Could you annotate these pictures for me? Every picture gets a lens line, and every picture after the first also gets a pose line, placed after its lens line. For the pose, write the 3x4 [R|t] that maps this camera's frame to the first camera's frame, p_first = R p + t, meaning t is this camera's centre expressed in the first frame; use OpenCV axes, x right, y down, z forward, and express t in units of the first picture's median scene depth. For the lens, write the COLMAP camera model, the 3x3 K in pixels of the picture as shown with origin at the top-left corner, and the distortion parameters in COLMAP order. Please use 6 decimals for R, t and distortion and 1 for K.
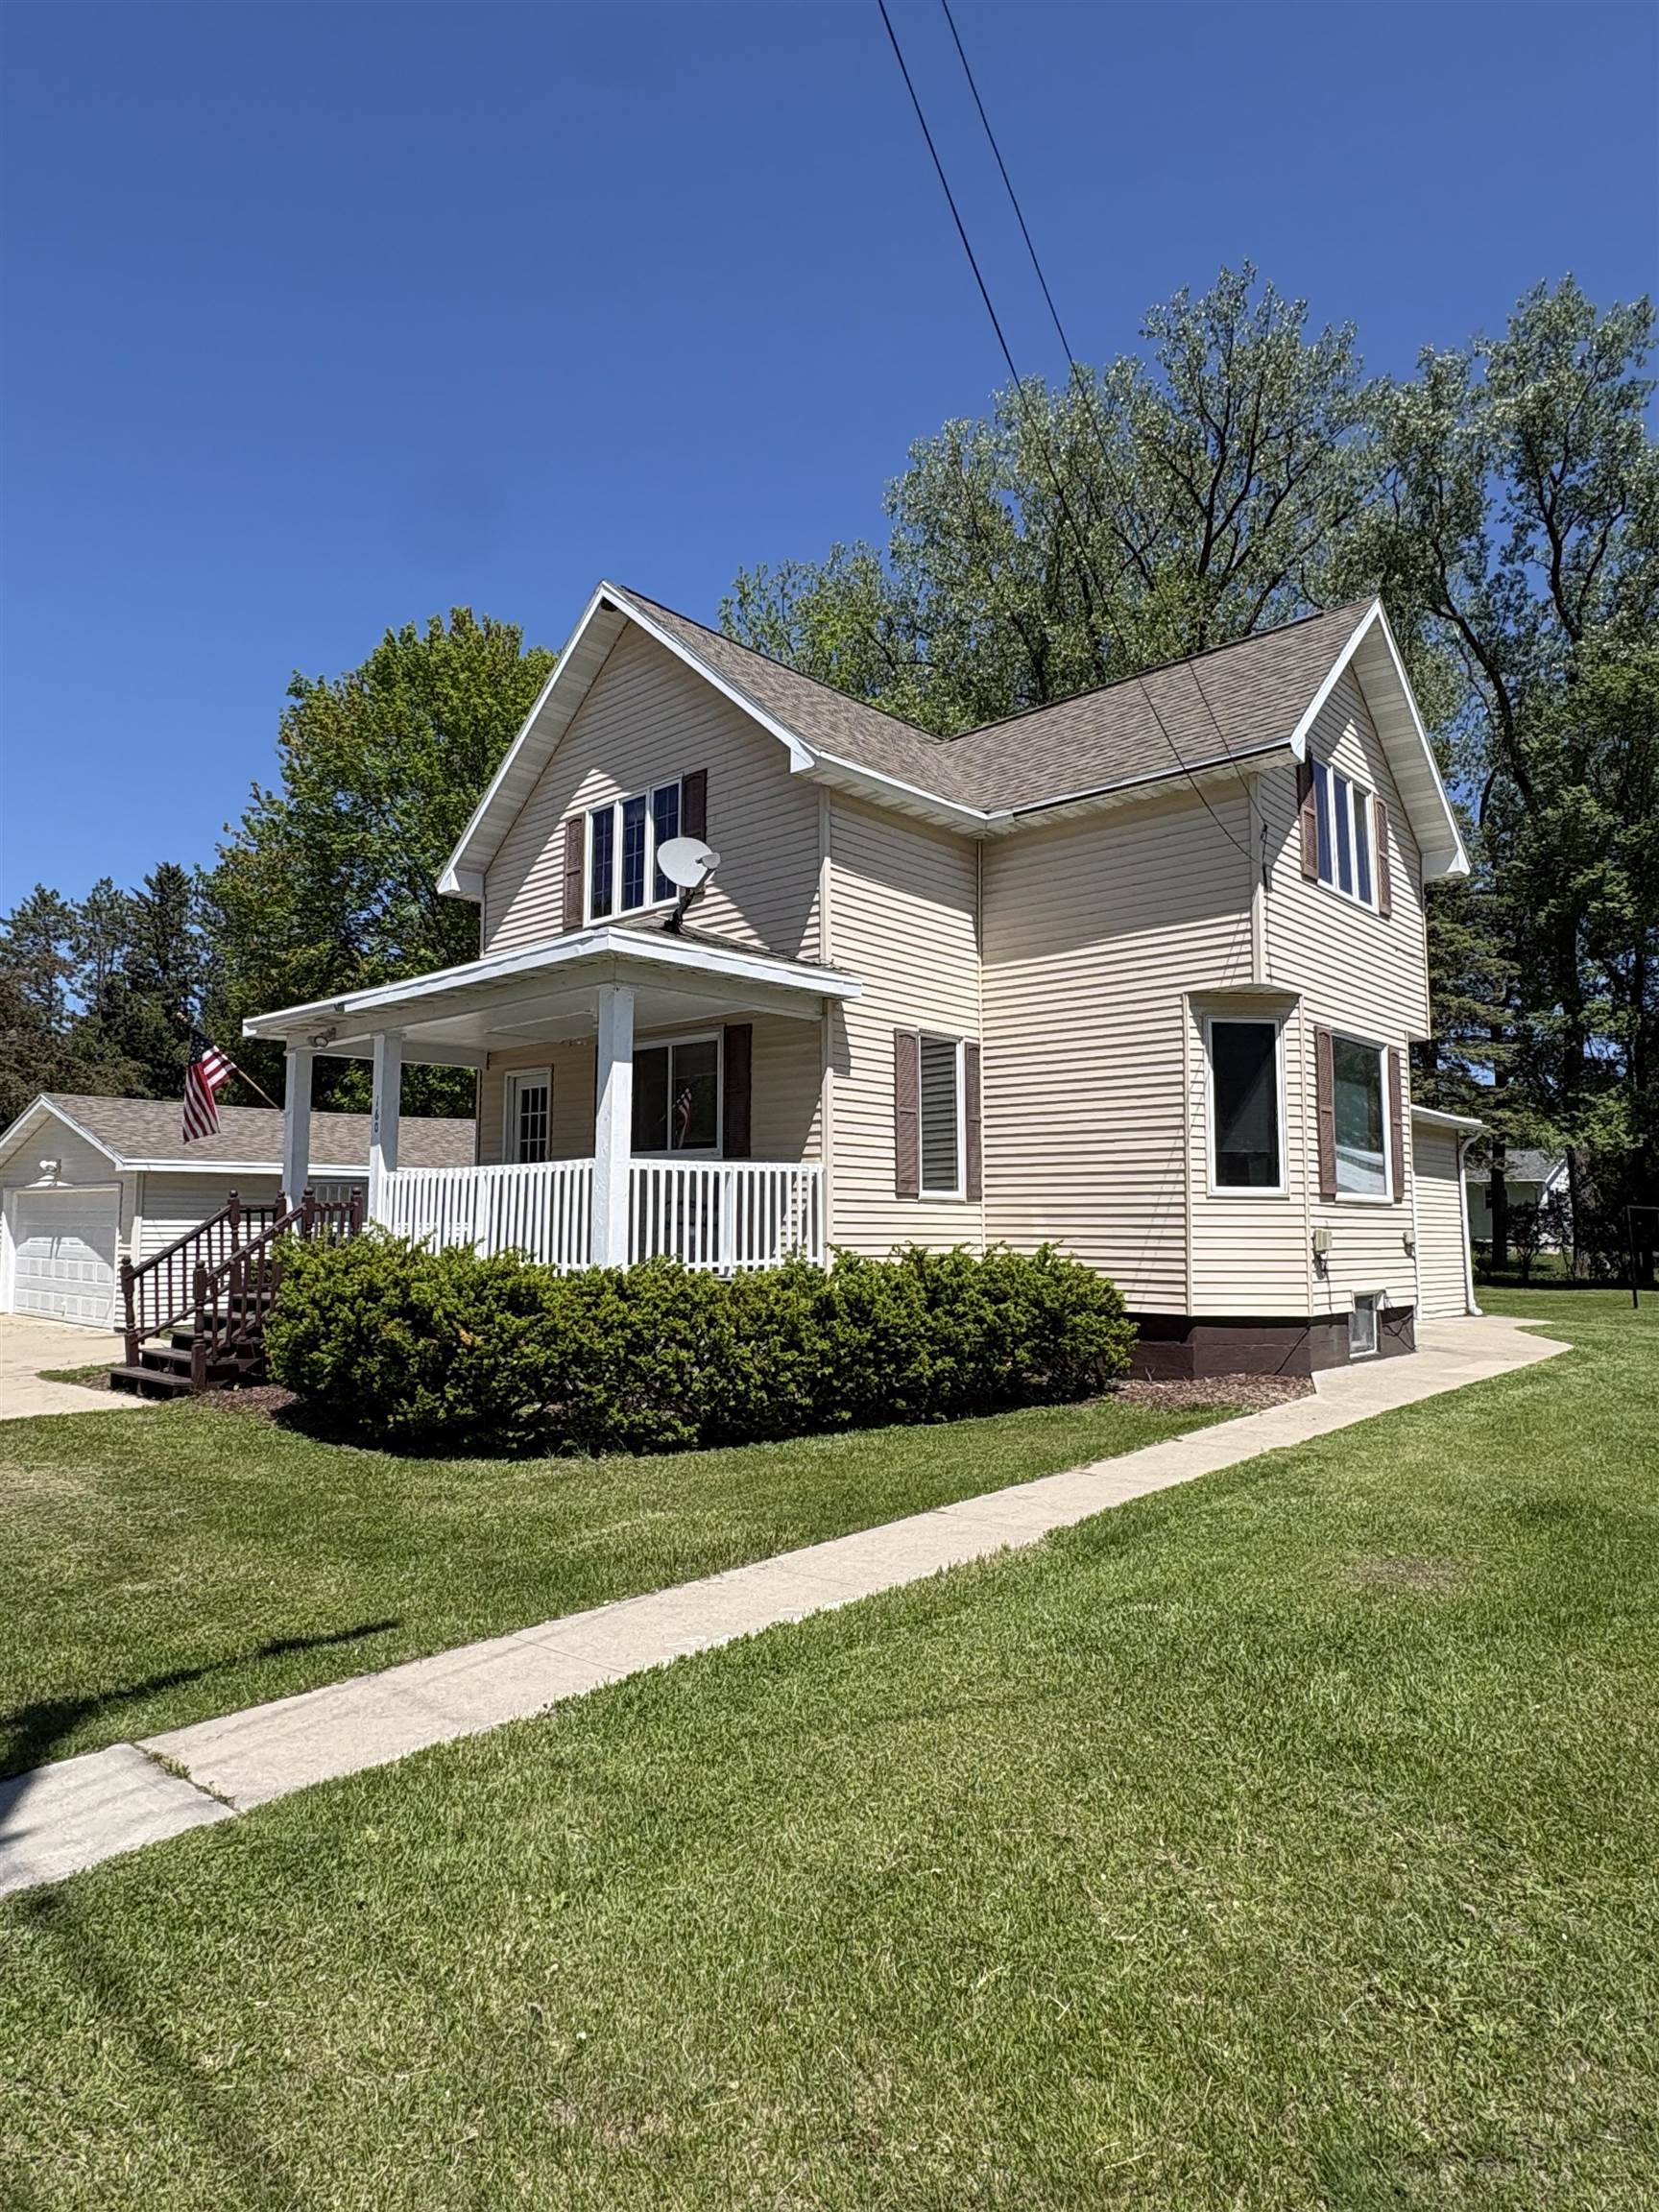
lens RADIAL K [[1254.8, 0, 829.5], [0, 1254.8, 1106.0], [0, 0, 1]] dist [0.005820, 0.001149]
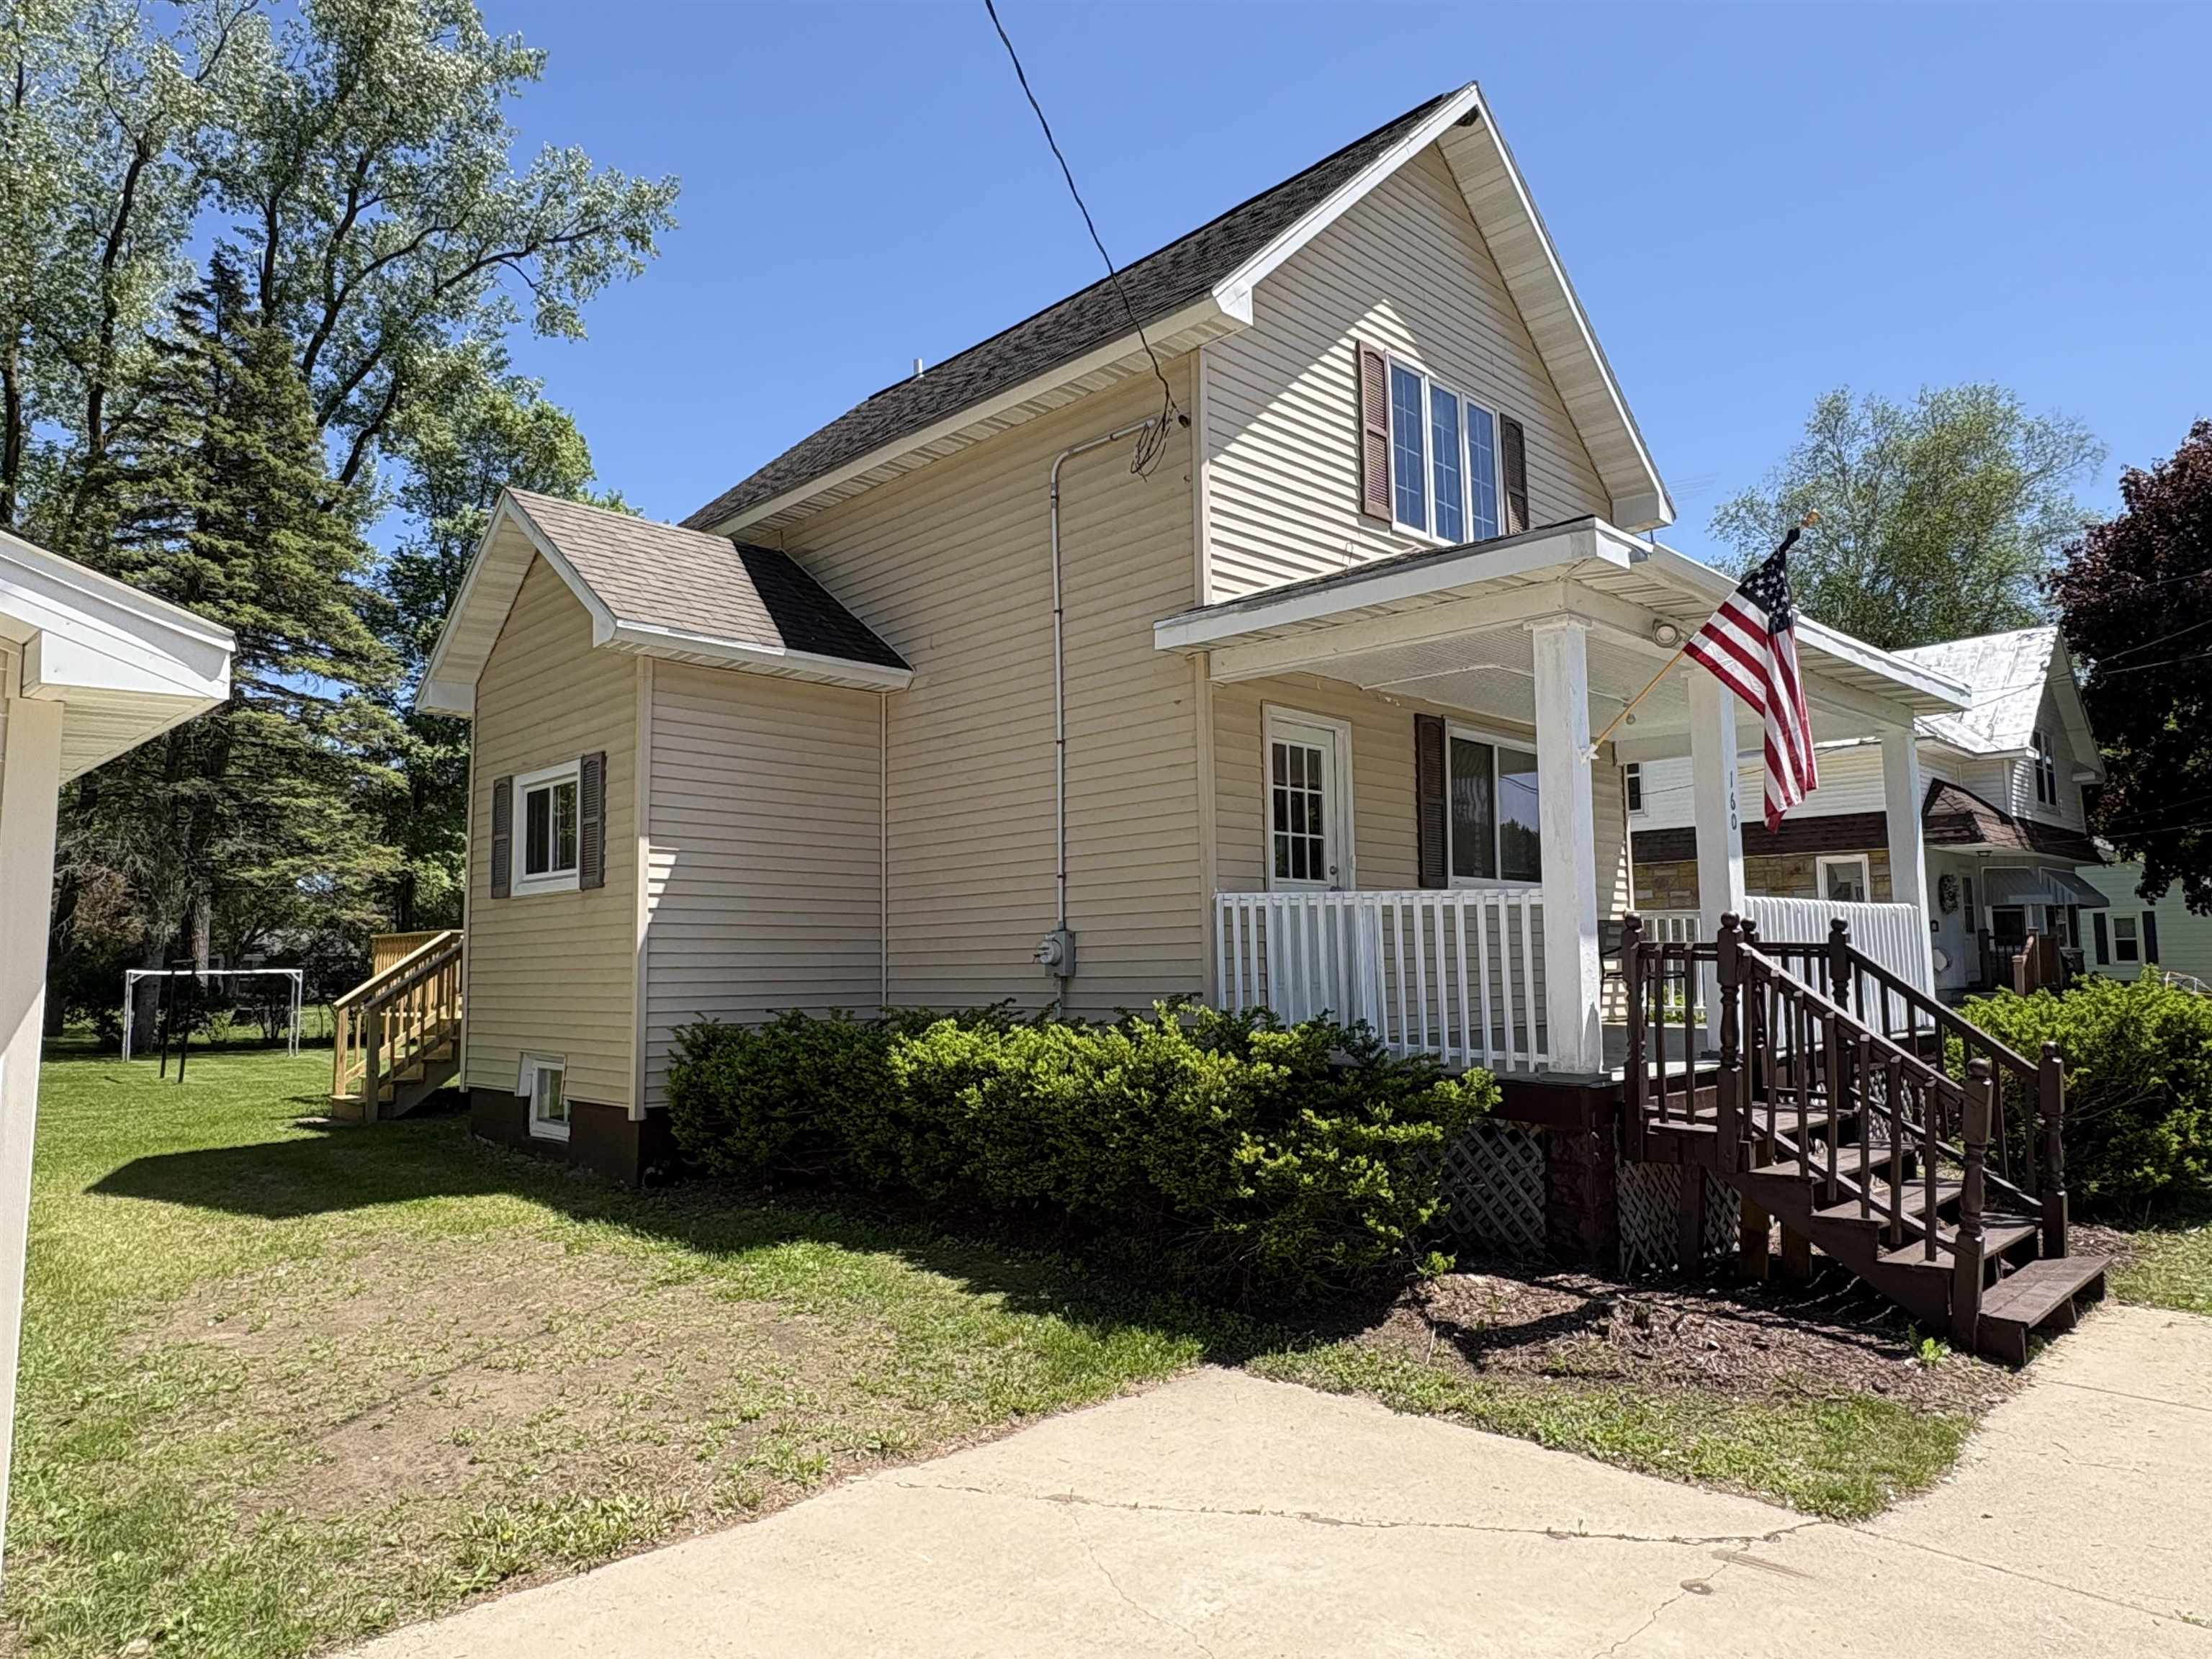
lens RADIAL K [[1376.1, 0, 1093.3], [0, 1376.1, 837.5], [0, 0, 1]] dist [0.002004, -0.001606]
pose [[0.066475, 0.088309, 0.993873, -0.933372], [-0.081435, 0.993233, -0.082805, 0.094432], [-0.994459, -0.075431, 0.073216, 1.116607]]
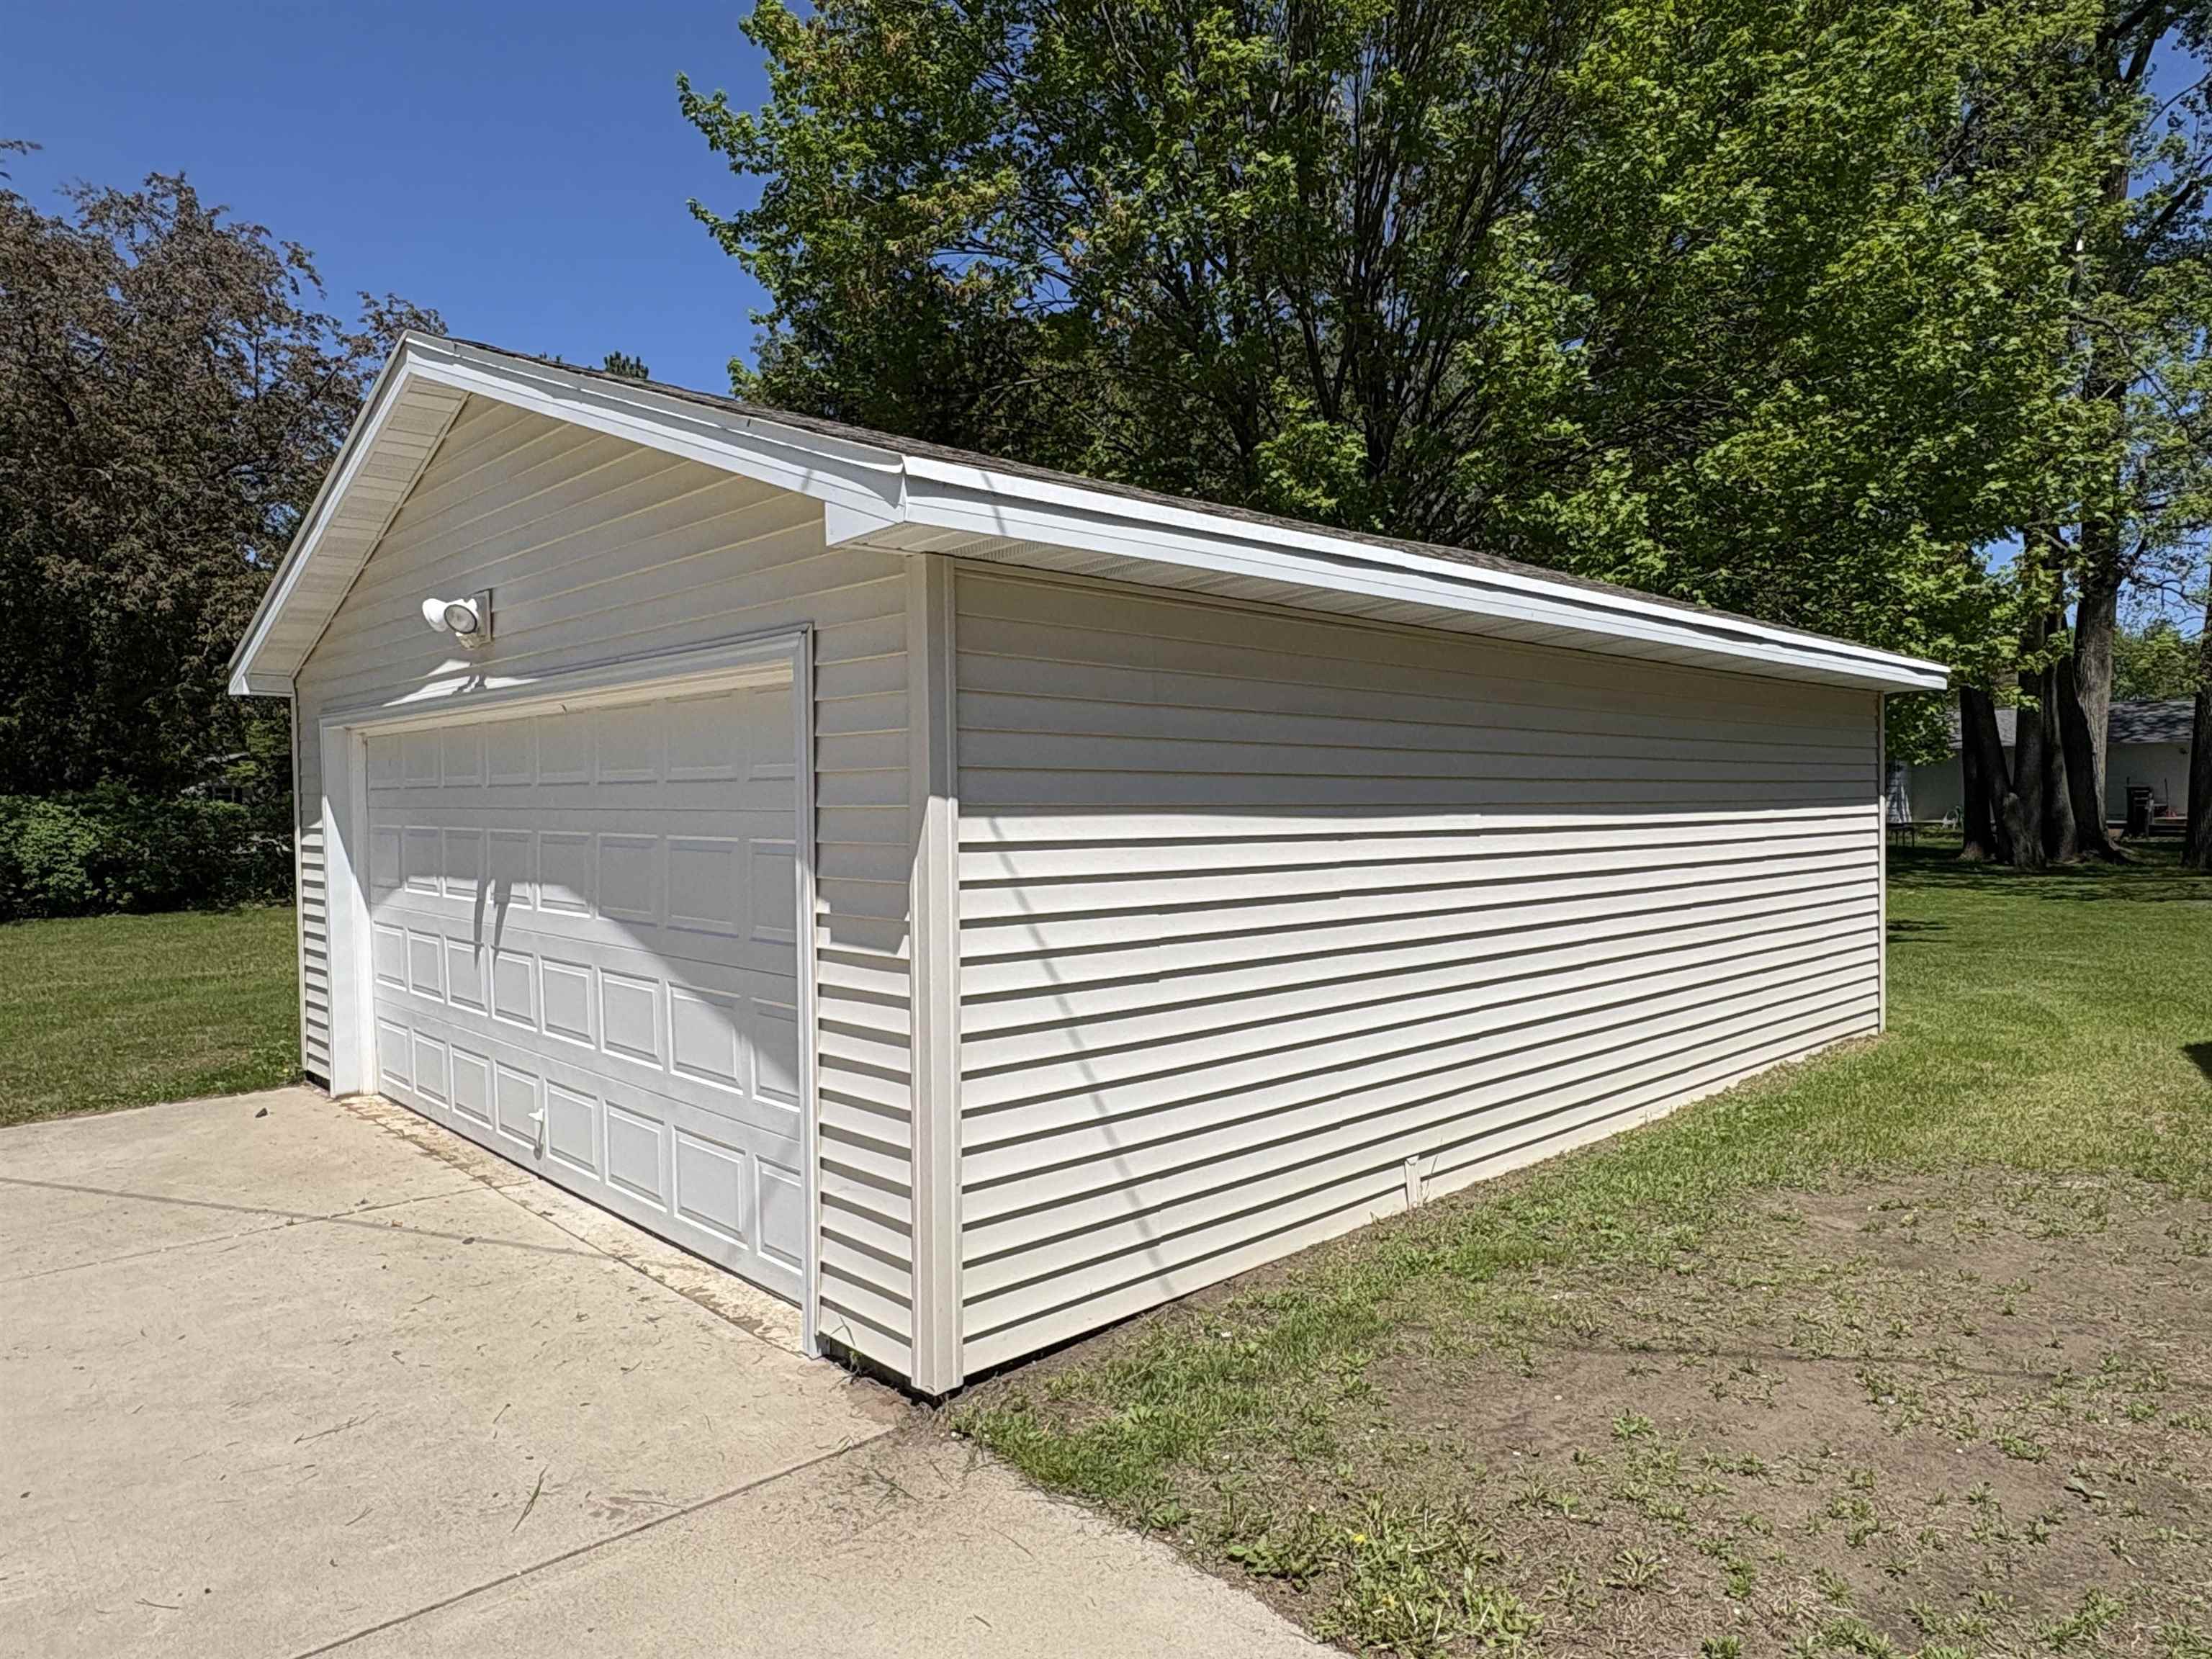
lens RADIAL K [[1376.1, 0, 1093.3], [0, 1376.1, 837.5], [0, 0, 1]] dist [0.002004, -0.001606]
pose [[0.994390, -0.008788, -0.105409, -0.659811], [0.020493, 0.993666, 0.110485, 0.092954], [0.103771, -0.112026, 0.988272, 1.044892]]
